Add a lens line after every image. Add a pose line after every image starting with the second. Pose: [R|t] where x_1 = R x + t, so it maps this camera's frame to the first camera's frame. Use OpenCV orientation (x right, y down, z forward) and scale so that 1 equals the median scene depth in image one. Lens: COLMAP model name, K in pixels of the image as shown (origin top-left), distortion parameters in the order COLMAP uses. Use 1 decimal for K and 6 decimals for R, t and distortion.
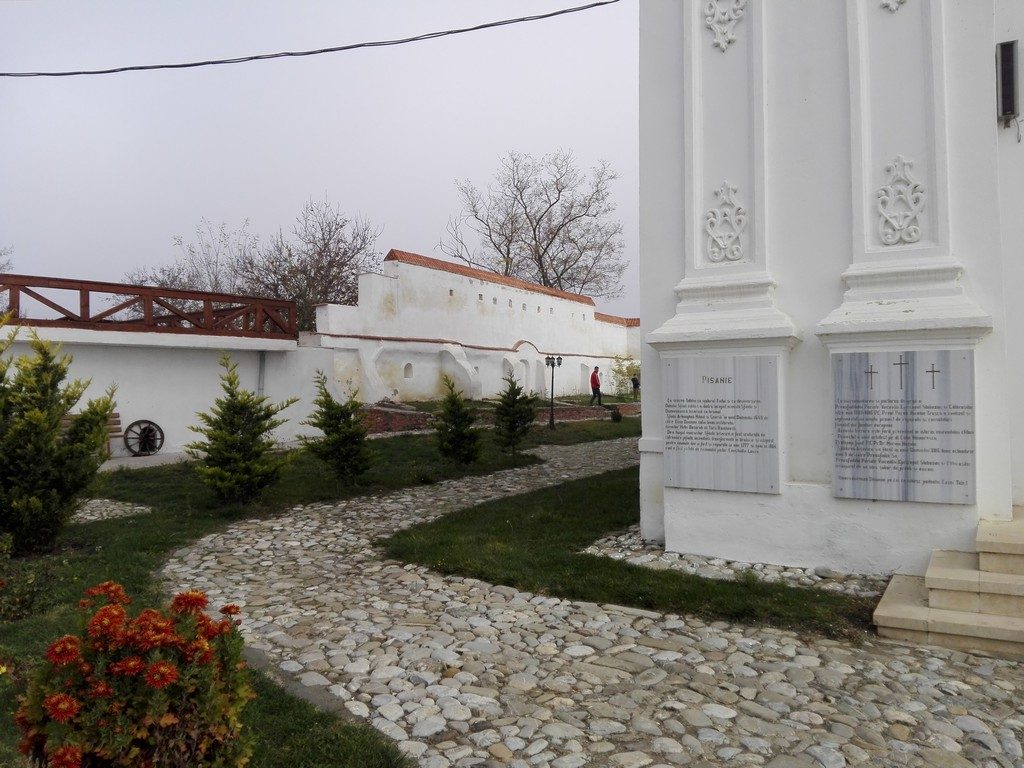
lens RADIAL K [[812.3, 0, 511.0], [0, 812.3, 376.2], [0, 0, 1]] dist [0.124052, -0.218419]
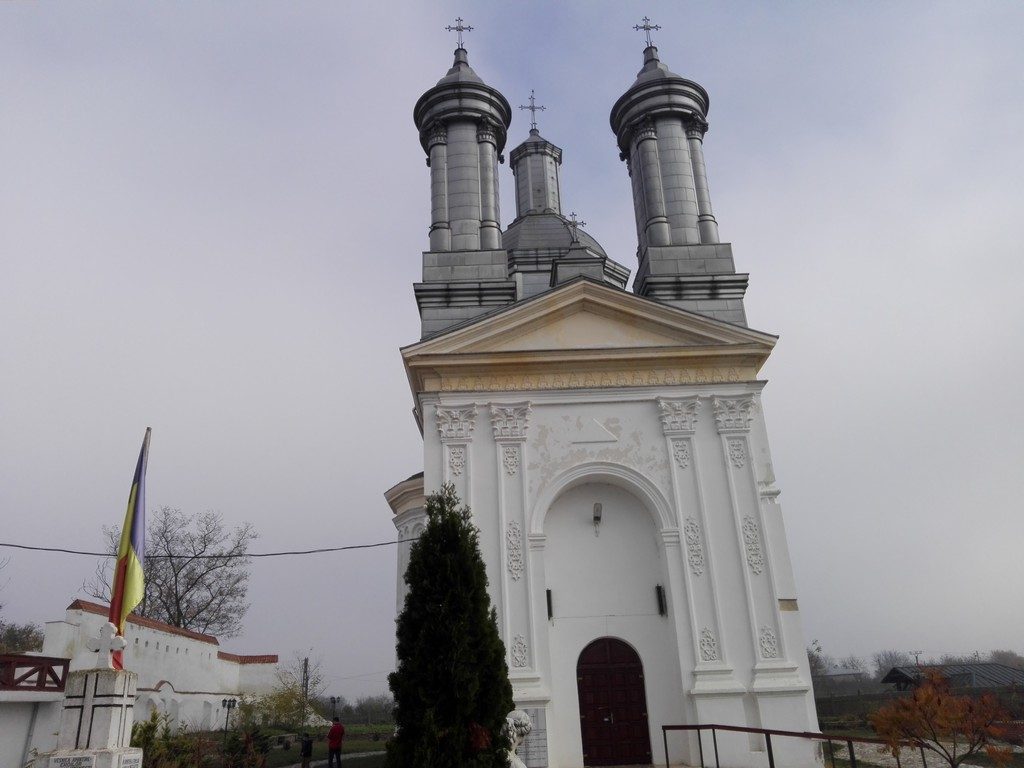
lens RADIAL K [[812.3, 0, 511.0], [0, 812.3, 376.2], [0, 0, 1]] dist [0.124052, -0.218419]
pose [[0.858911, 0.170466, 0.482921, -1.024660], [0.019643, 0.931316, -0.363682, -0.059713], [-0.511748, 0.321856, 0.796569, -1.460672]]
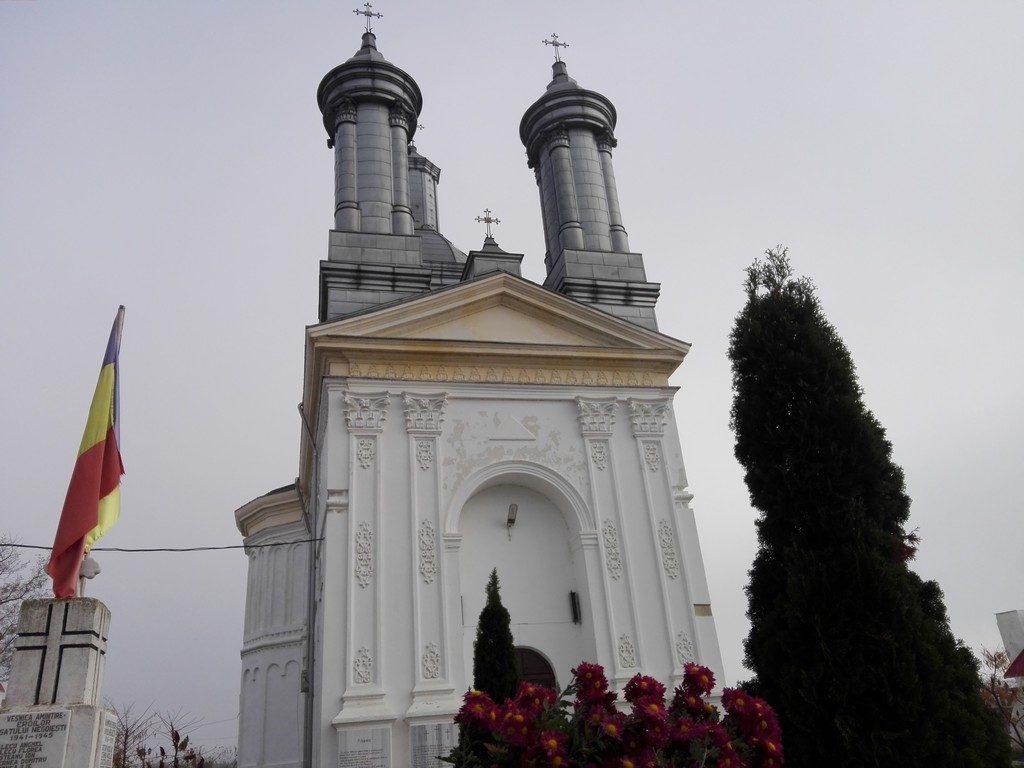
lens RADIAL K [[812.3, 0, 511.0], [0, 812.3, 376.2], [0, 0, 1]] dist [0.124052, -0.218419]
pose [[0.724654, 0.249107, 0.642512, -1.154328], [0.052612, 0.909655, -0.412020, 0.049494], [-0.687101, 0.332376, 0.646079, -1.064167]]
